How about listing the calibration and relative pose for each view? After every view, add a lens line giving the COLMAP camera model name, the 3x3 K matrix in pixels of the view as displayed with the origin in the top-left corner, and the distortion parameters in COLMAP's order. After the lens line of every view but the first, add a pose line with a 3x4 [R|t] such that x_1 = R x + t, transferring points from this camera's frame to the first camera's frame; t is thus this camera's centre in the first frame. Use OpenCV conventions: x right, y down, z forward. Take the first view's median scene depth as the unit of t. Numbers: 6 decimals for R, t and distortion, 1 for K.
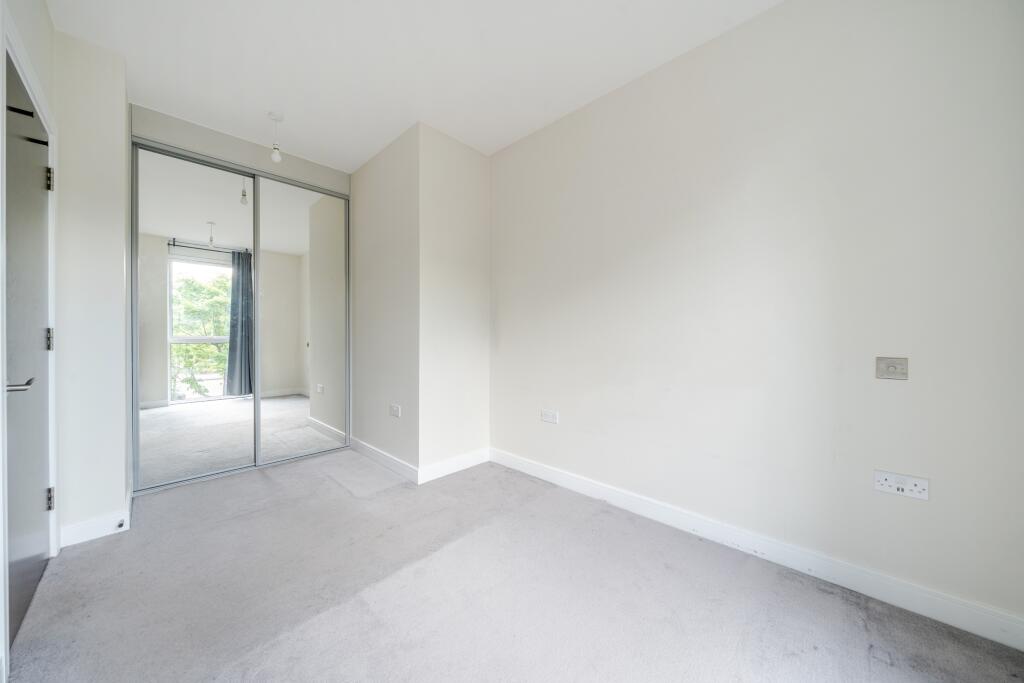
lens RADIAL K [[355.6, 0, 512.6], [0, 355.6, 341.0], [0, 0, 1]] dist [-0.000955, -0.000076]
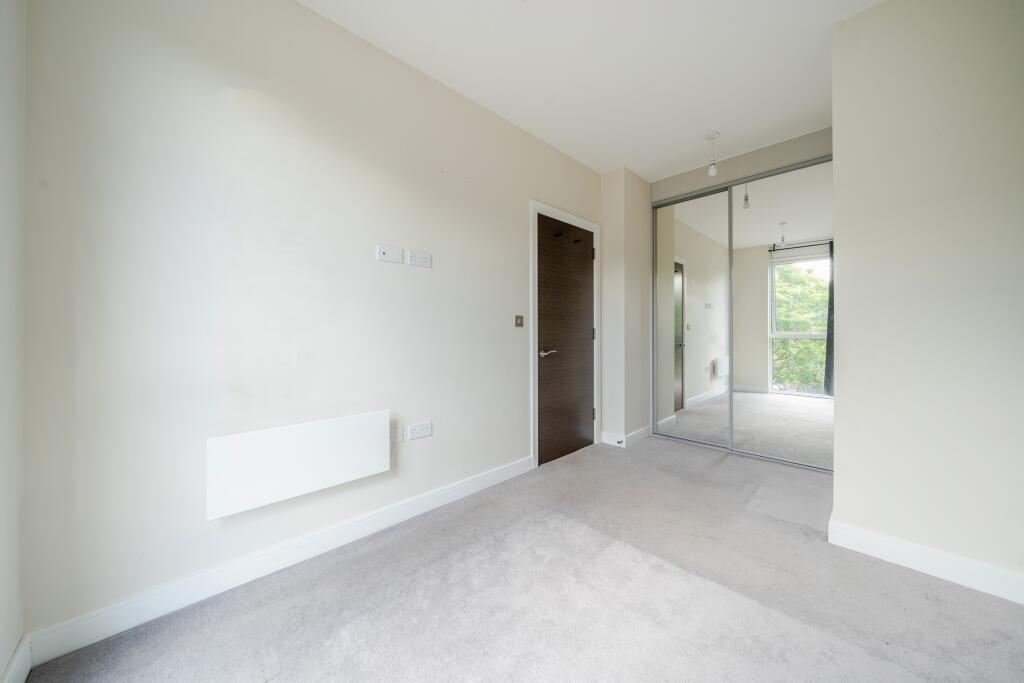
lens RADIAL K [[355.6, 0, 486.4], [0, 355.6, 330.8], [0, 0, 1]] dist [-0.000955, -0.000076]
pose [[-0.086788, -0.004247, -0.996218, 0.508213], [-0.009487, 0.999949, -0.003436, -0.005120], [0.996182, 0.009153, -0.086824, 0.392584]]
